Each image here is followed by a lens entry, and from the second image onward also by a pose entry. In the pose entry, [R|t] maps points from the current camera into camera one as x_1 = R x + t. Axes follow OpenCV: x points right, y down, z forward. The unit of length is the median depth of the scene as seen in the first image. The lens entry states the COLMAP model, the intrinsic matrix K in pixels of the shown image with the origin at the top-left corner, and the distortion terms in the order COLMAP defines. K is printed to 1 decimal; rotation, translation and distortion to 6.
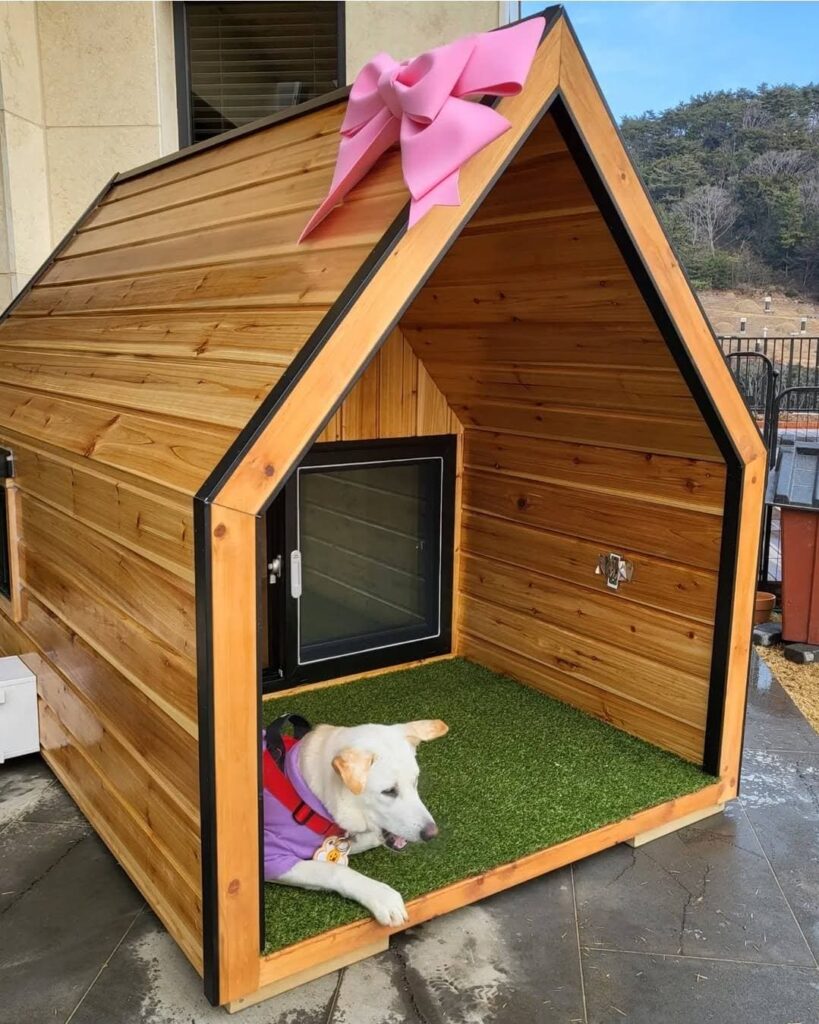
lens RADIAL K [[976.4, 0, 408.6], [0, 976.4, 512.6], [0, 0, 1]] dist [0.001415, 0.000000]
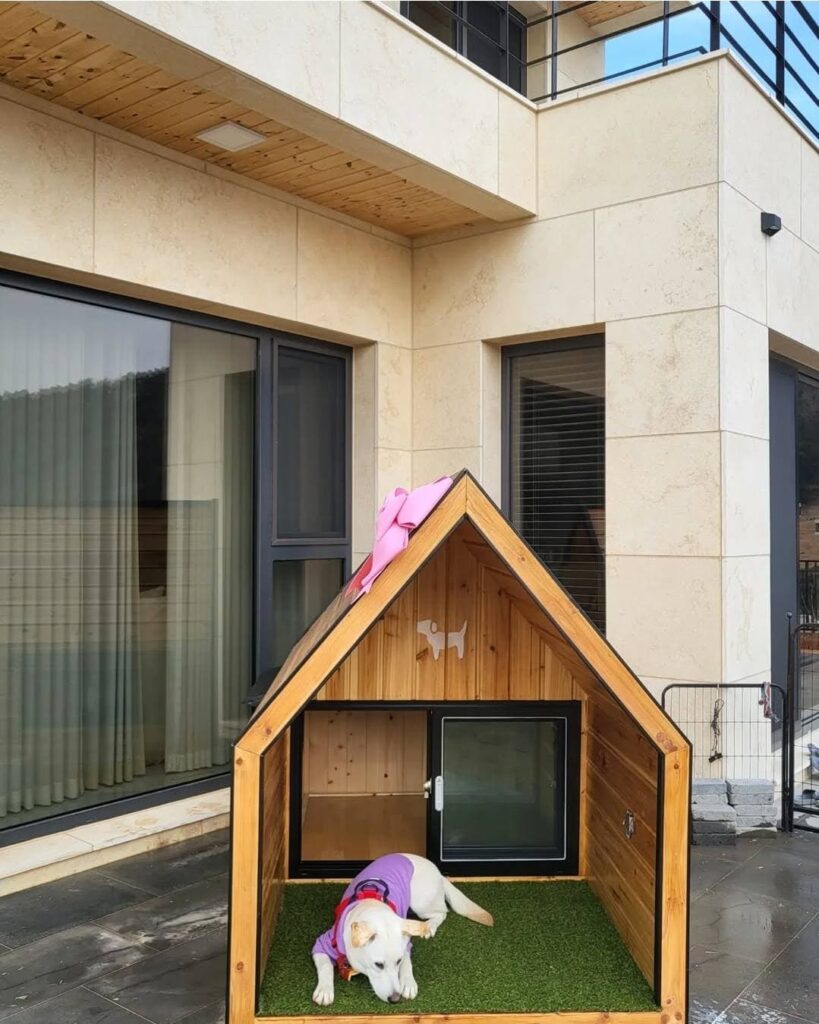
lens RADIAL K [[976.4, 0, 409.8], [0, 976.4, 513.3], [0, 0, 1]] dist [0.001415, 0.000000]
pose [[0.846586, -0.012278, -0.532110, 0.602627], [-0.093776, 0.980654, -0.171825, -0.086785], [0.523925, 0.195364, 0.829057, -0.275298]]
